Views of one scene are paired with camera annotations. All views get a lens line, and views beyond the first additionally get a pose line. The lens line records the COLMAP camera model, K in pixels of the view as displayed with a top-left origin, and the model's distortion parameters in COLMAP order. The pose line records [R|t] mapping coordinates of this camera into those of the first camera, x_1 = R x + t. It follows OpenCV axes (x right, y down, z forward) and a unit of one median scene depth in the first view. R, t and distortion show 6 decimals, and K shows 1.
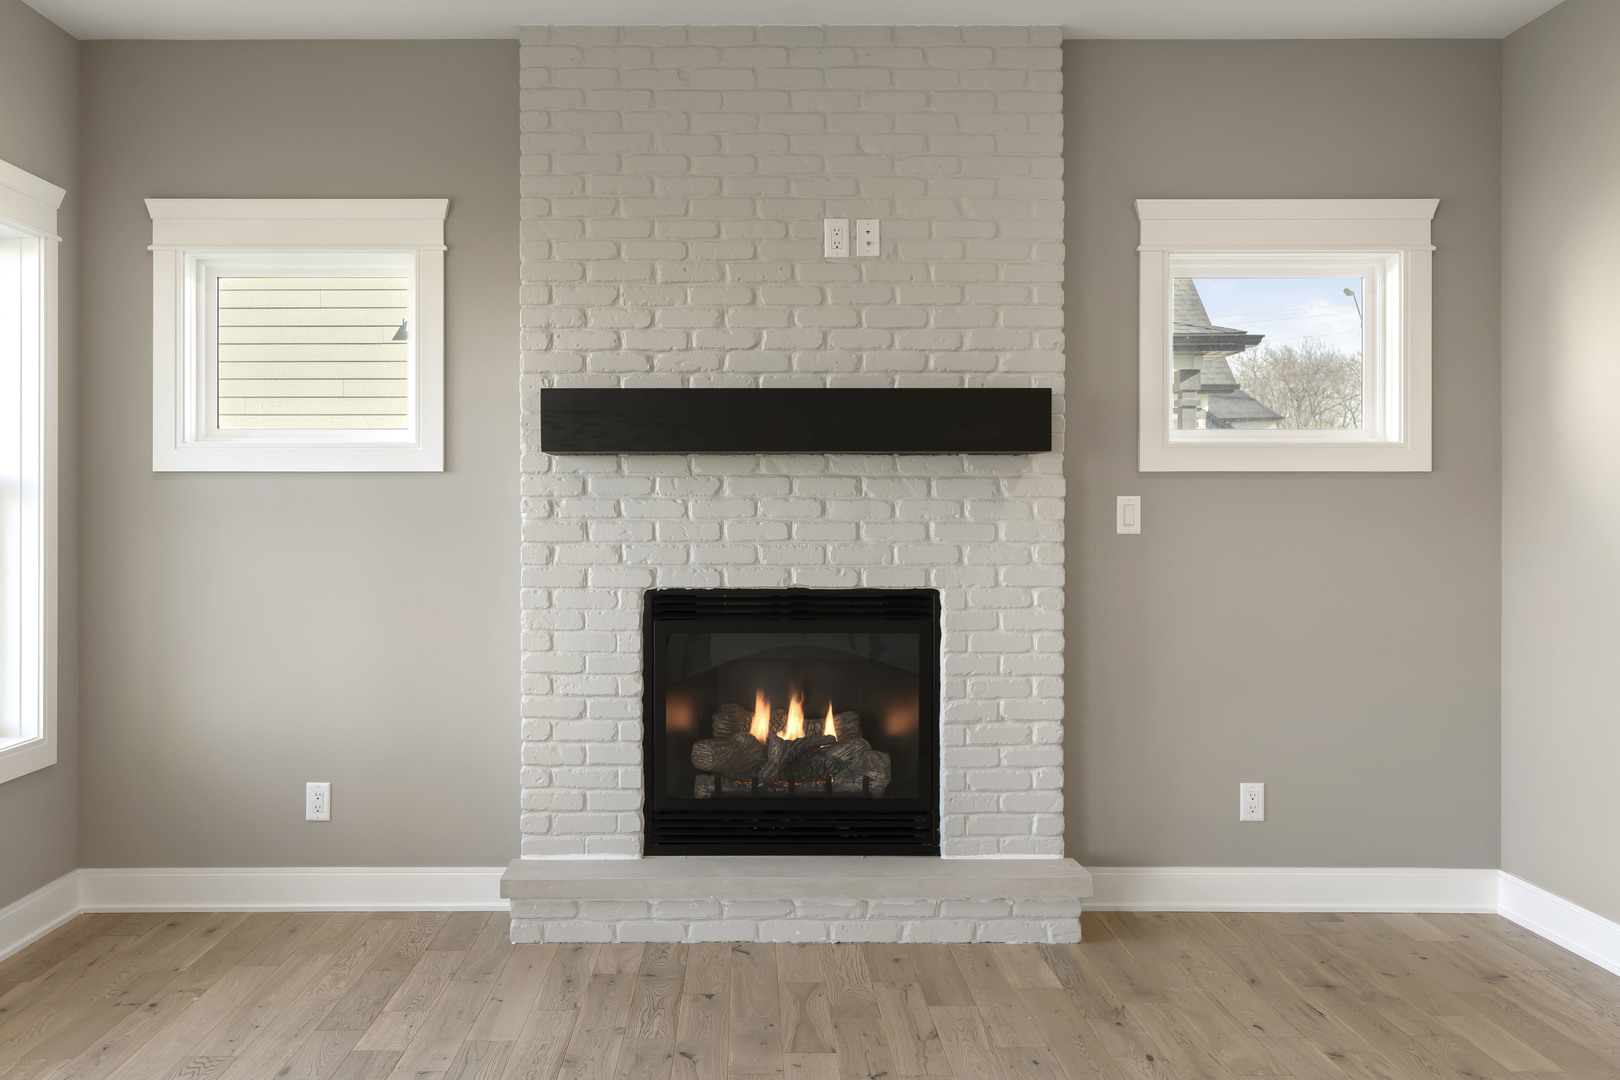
lens RADIAL K [[1634.2, 0, 808.5], [0, 1634.2, 535.1], [0, 0, 1]] dist [0.006310, 0.015856]
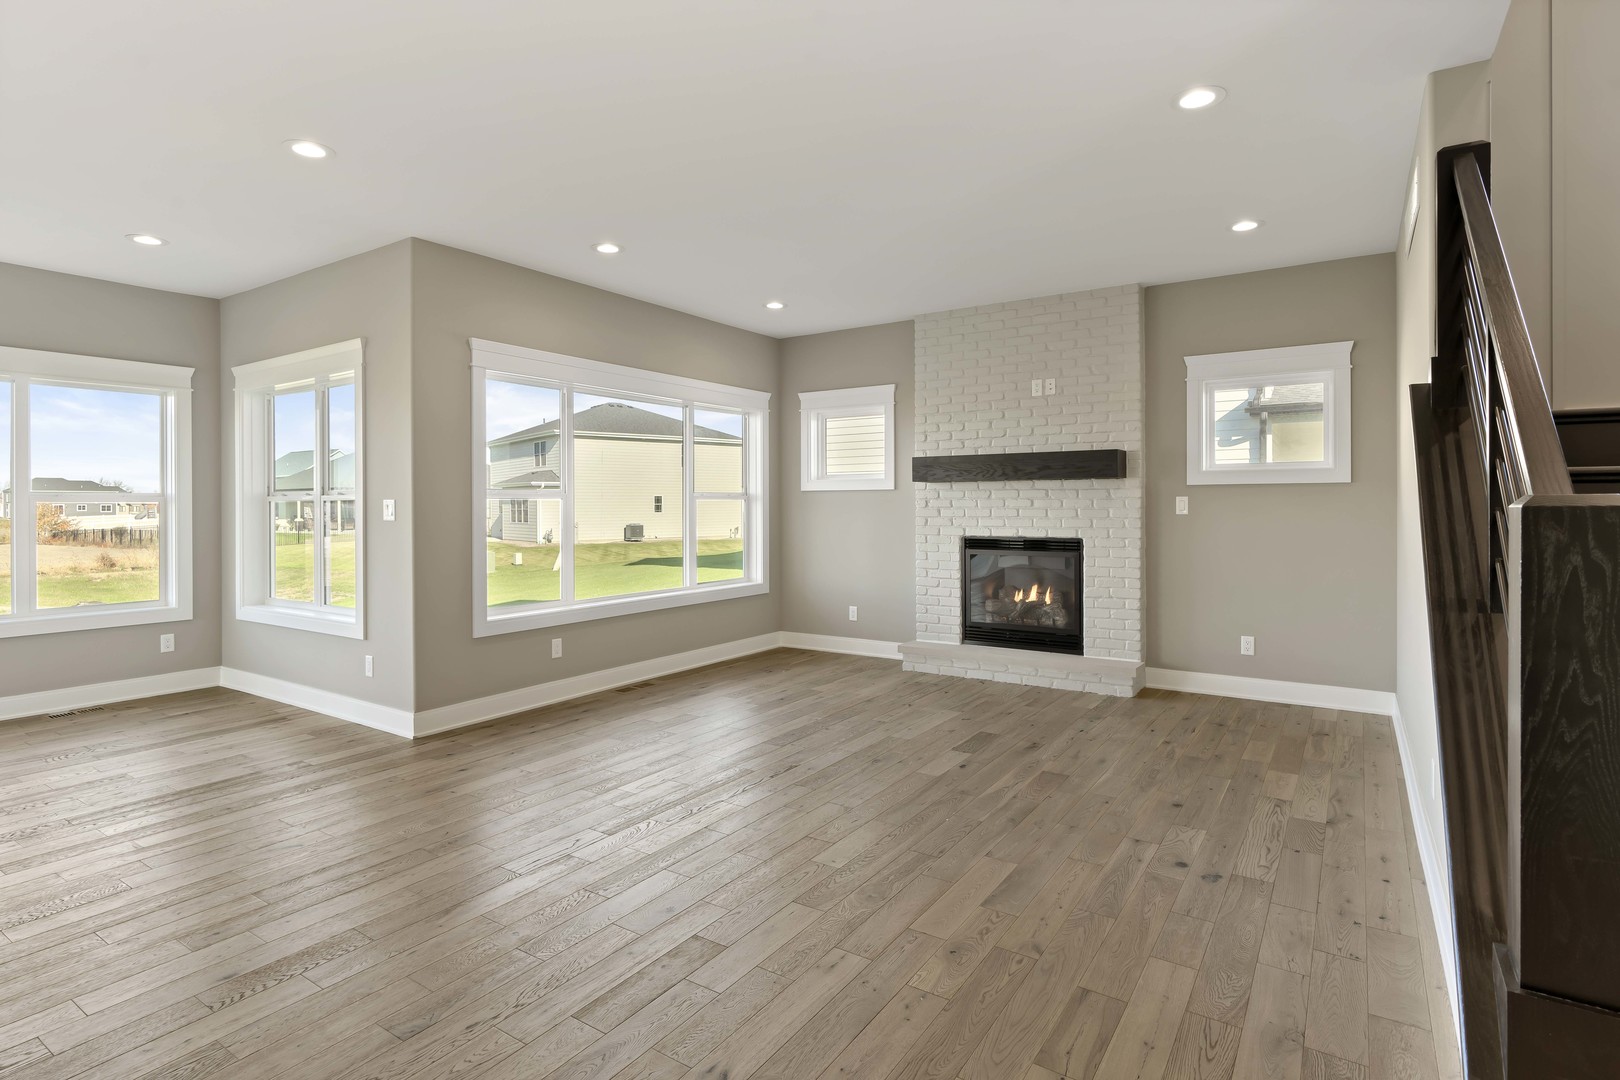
lens RADIAL K [[821.9, 0, 811.8], [0, 821.9, 530.3], [0, 0, 1]] dist [-0.001653, -0.000186]
pose [[0.835172, 0.013439, -0.549825, 0.393827], [-0.004674, 0.999839, 0.017338, 0.003800], [0.549970, -0.011910, 0.835100, -0.163007]]
